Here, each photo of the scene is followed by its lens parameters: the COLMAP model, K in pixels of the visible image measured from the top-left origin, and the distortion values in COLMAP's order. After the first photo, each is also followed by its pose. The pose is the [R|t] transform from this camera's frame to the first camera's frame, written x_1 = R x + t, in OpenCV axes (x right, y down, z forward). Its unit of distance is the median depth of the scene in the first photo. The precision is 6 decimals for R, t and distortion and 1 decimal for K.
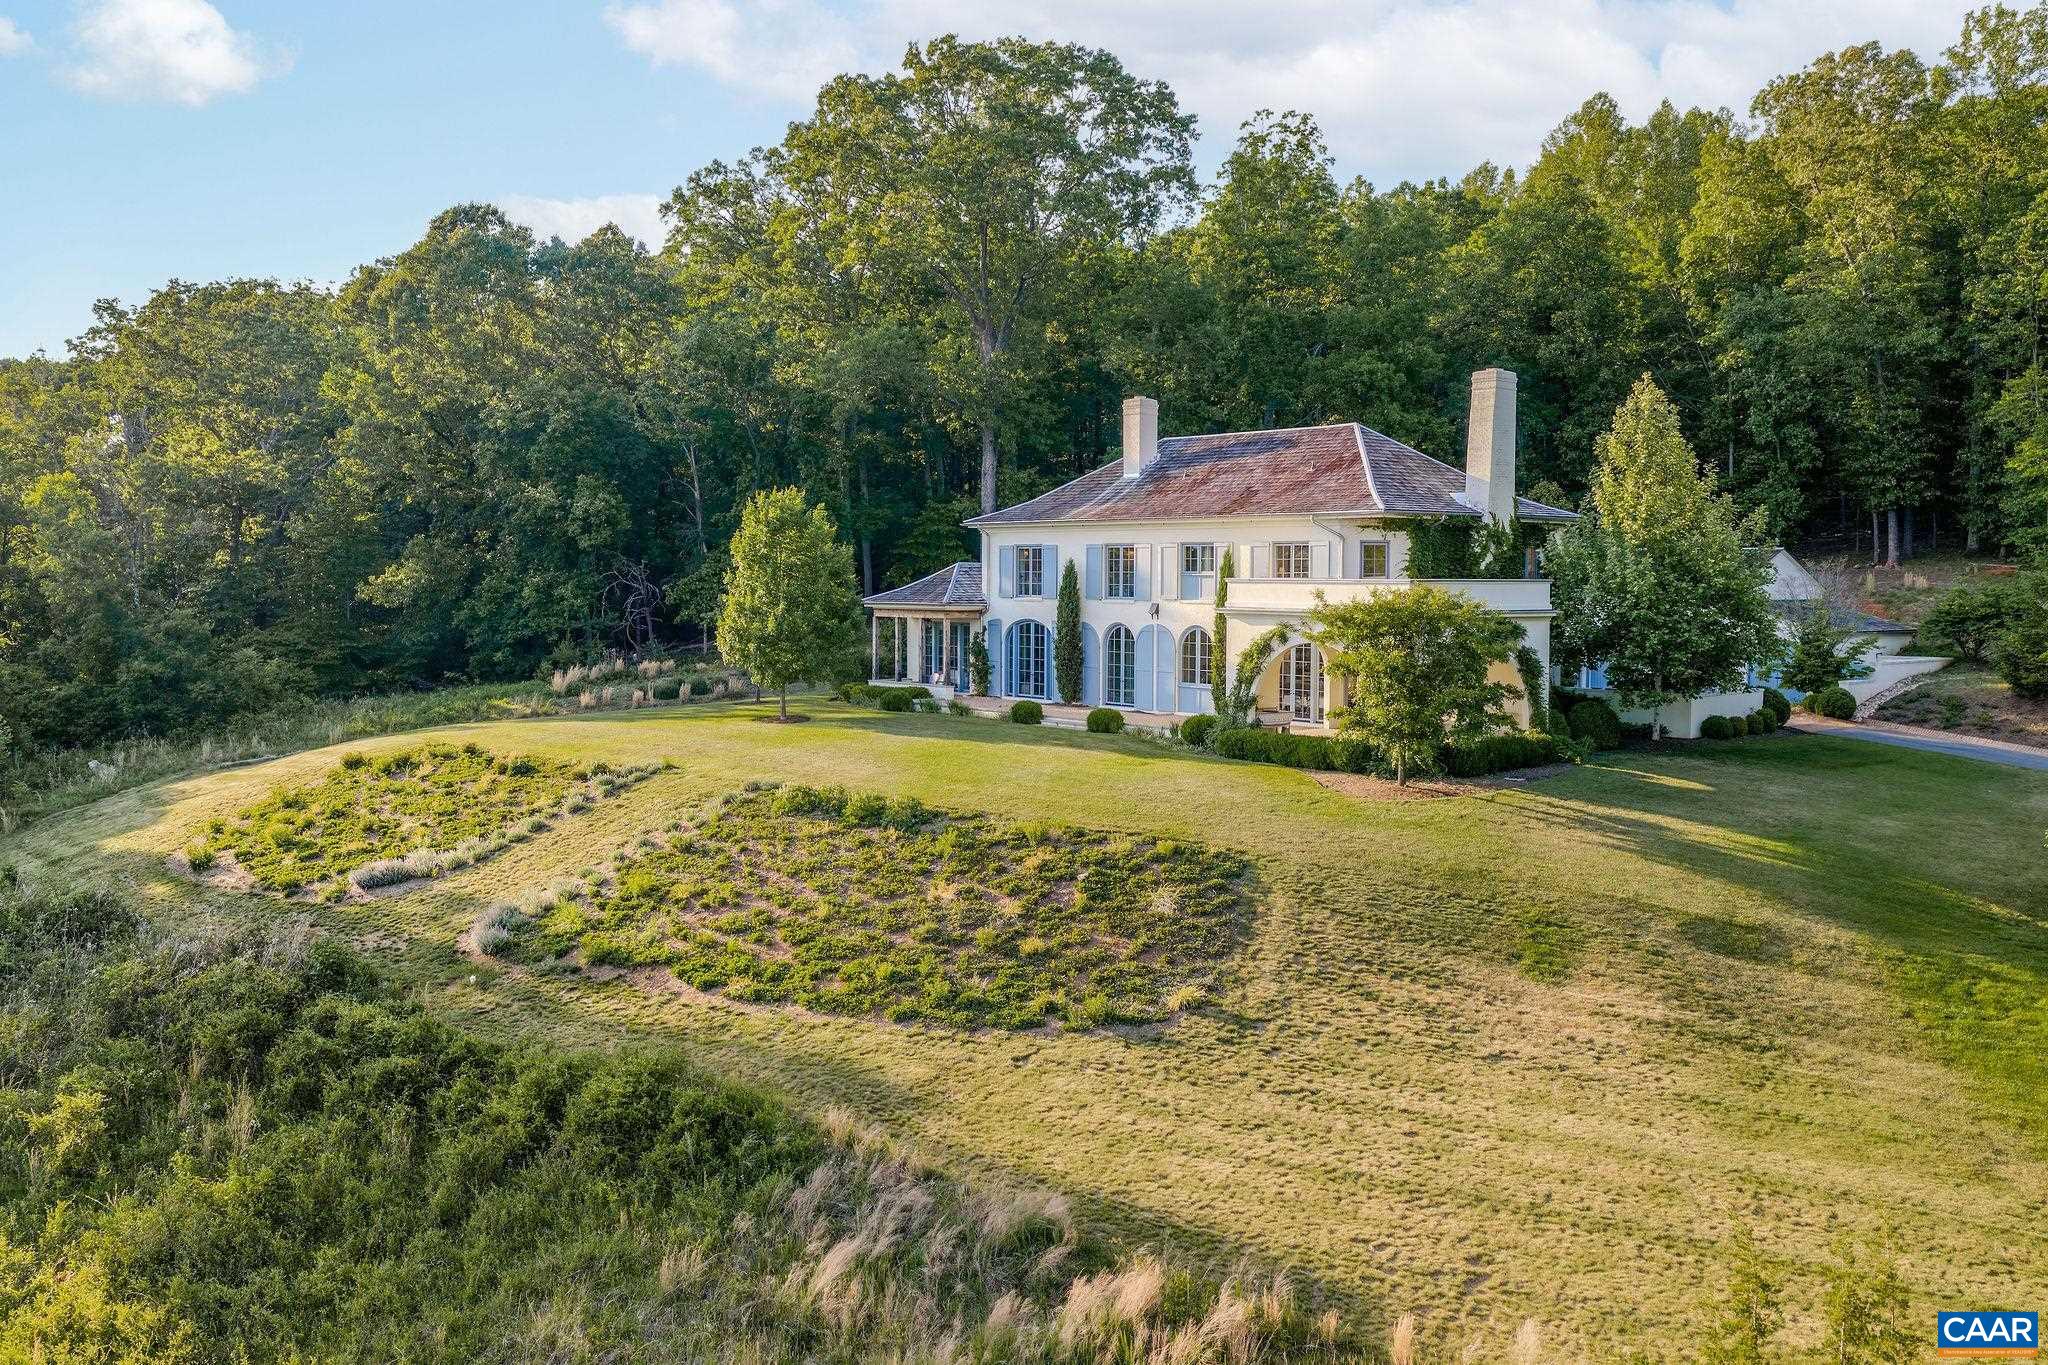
lens RADIAL K [[1749.3, 0, 1024.0], [0, 1749.3, 682.5], [0, 0, 1]] dist [-0.018154, -0.003168]
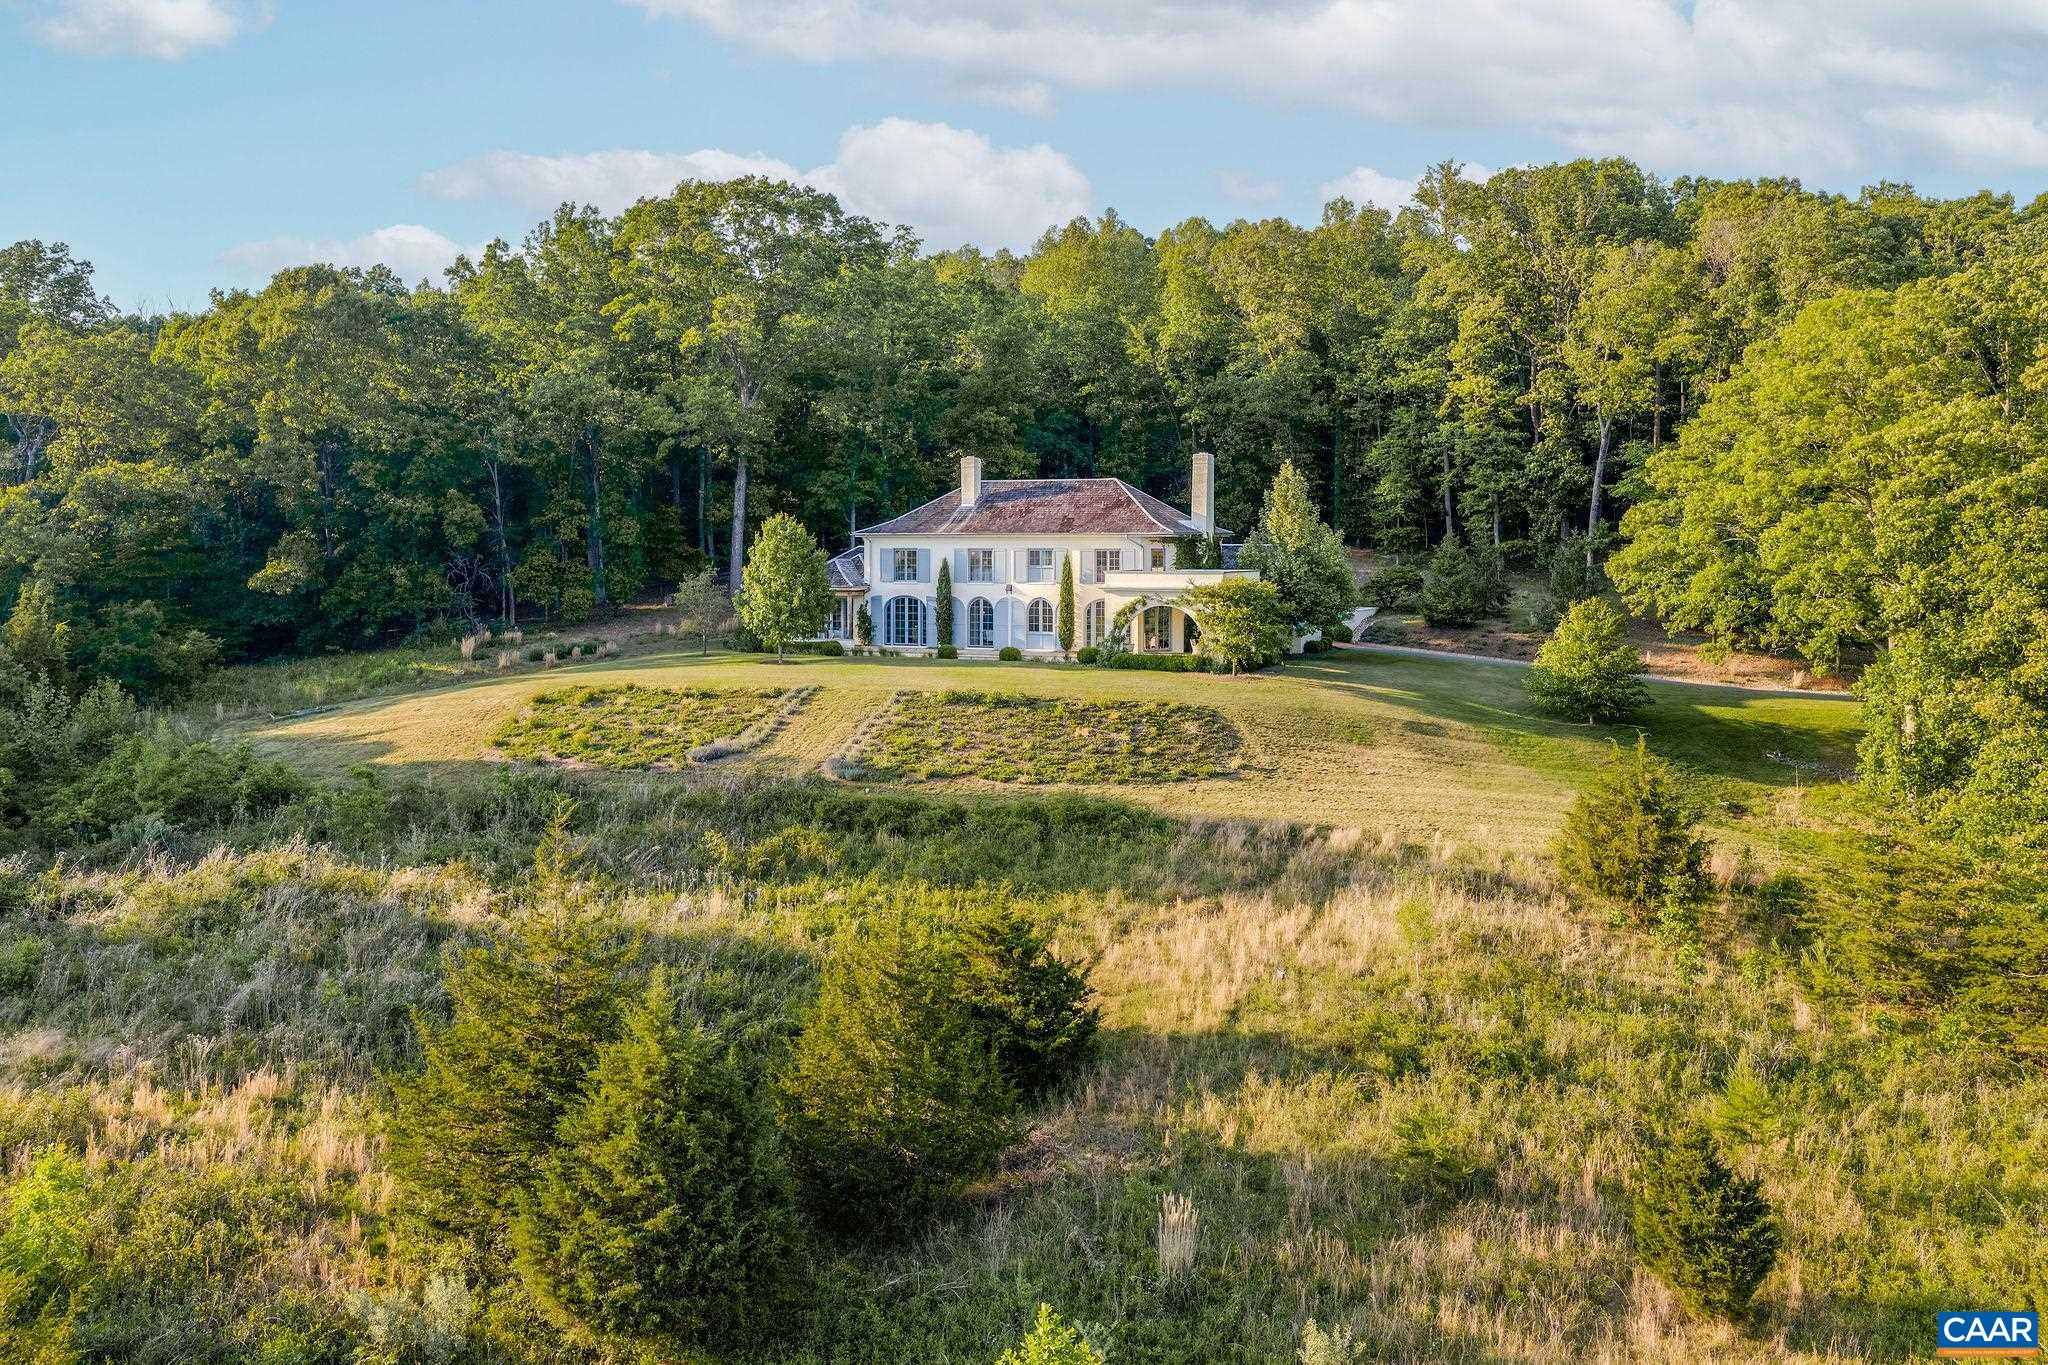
lens RADIAL K [[1749.3, 0, 1024.0], [0, 1749.3, 682.5], [0, 0, 1]] dist [-0.018154, -0.003168]
pose [[0.904105, -0.039318, 0.425499, -0.607913], [0.031180, 0.999174, 0.026075, 0.004790], [-0.426172, -0.010307, 0.904583, -0.501240]]
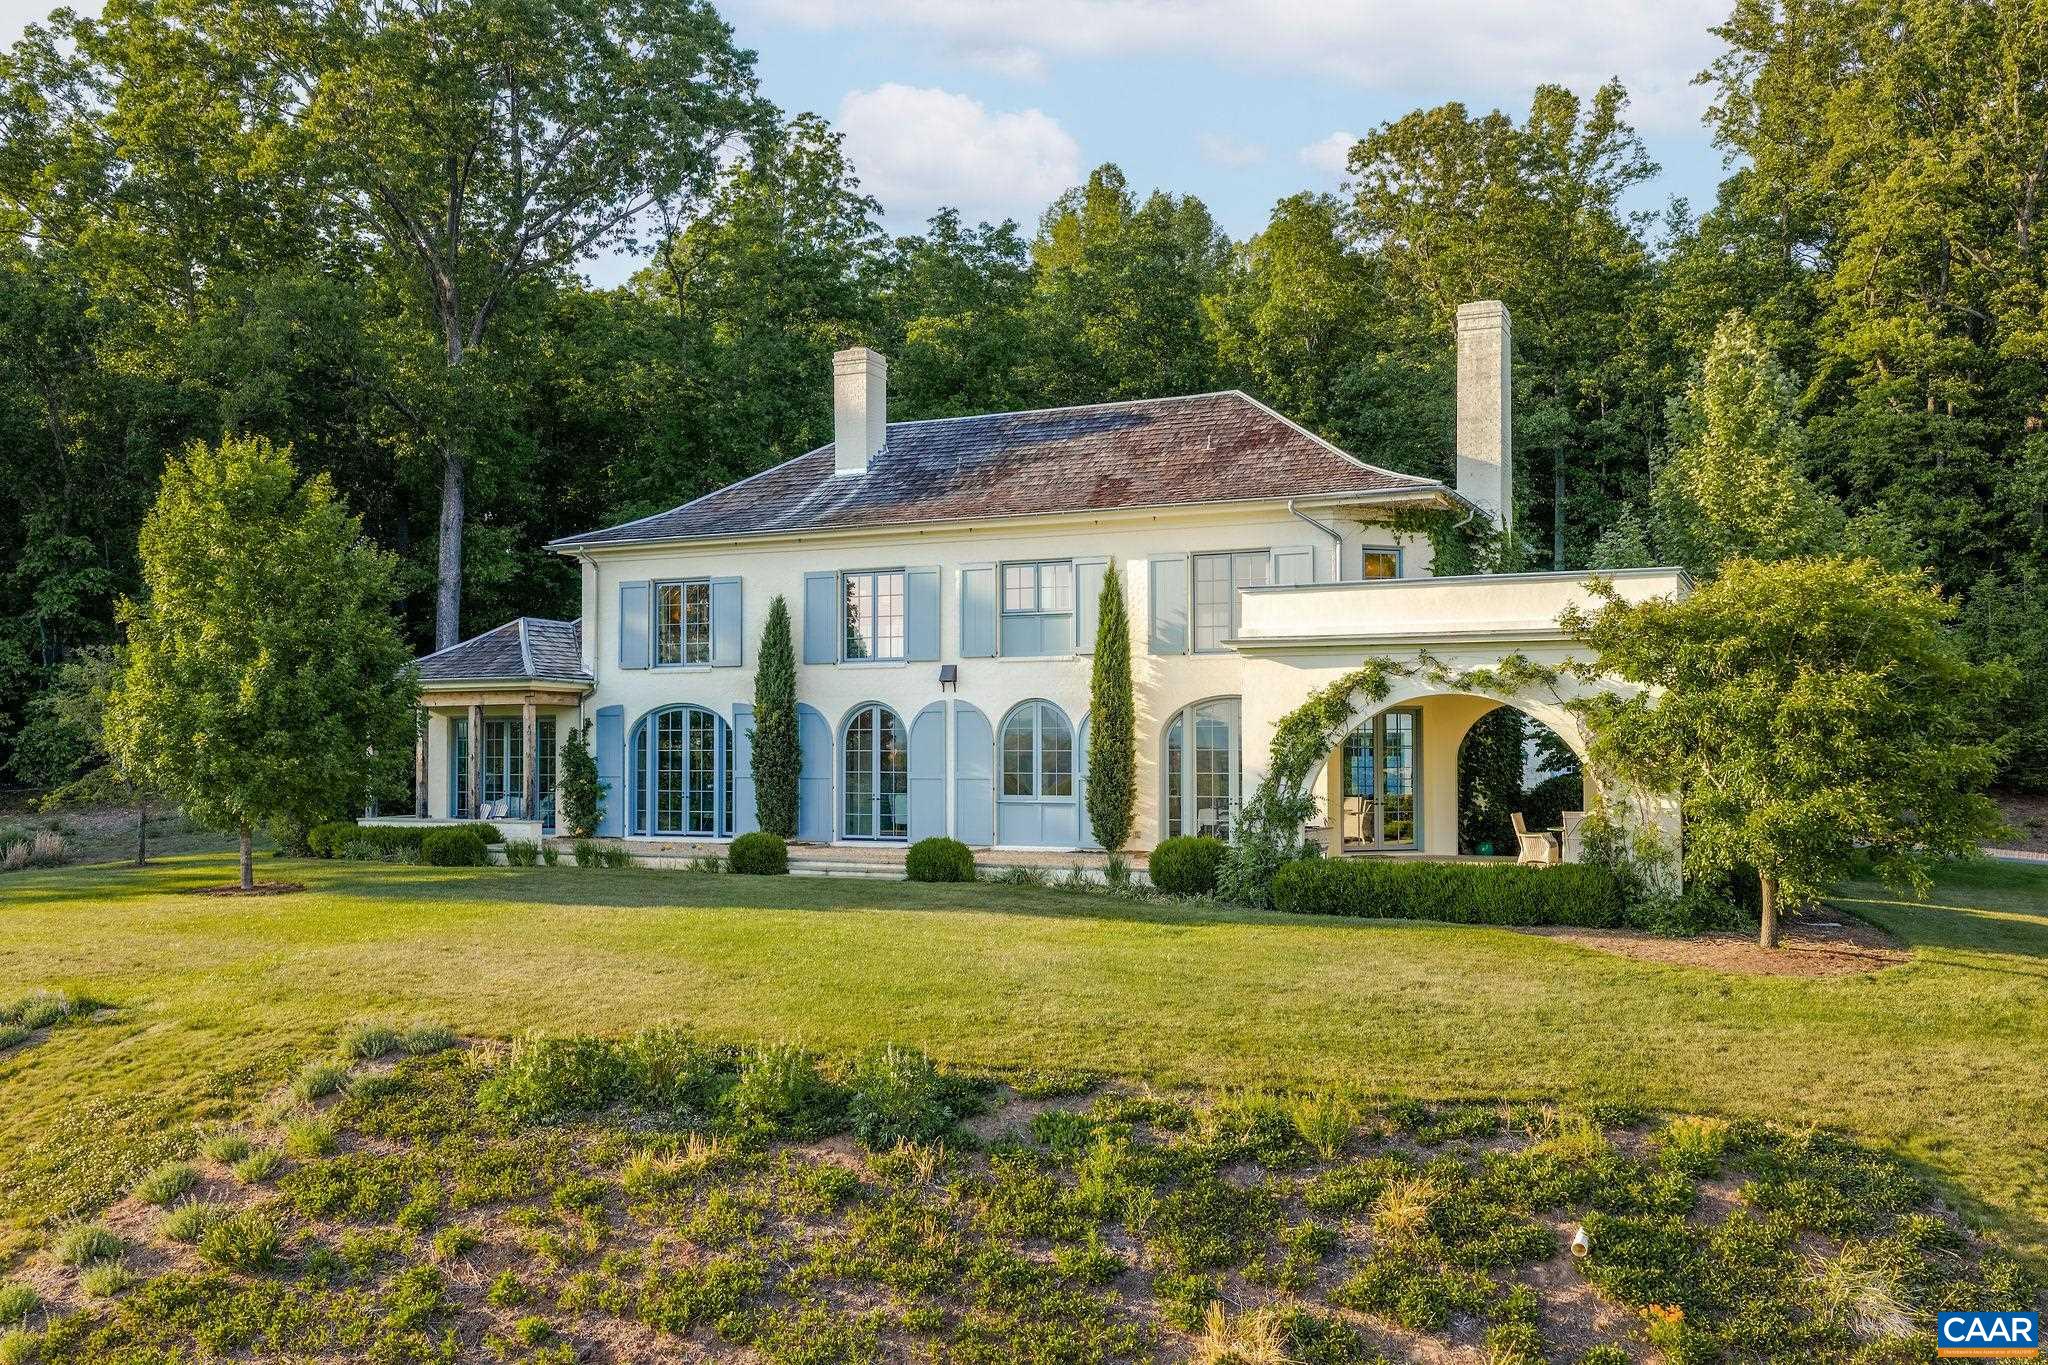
lens RADIAL K [[1690.1, 0, 1033.1], [0, 1690.1, 748.1], [0, 0, 1]] dist [0.011199, -0.012577]
pose [[0.908435, -0.008167, 0.417946, -0.136620], [0.033088, 0.998077, -0.052417, 0.013909], [-0.416714, 0.061447, 0.906959, 0.452850]]
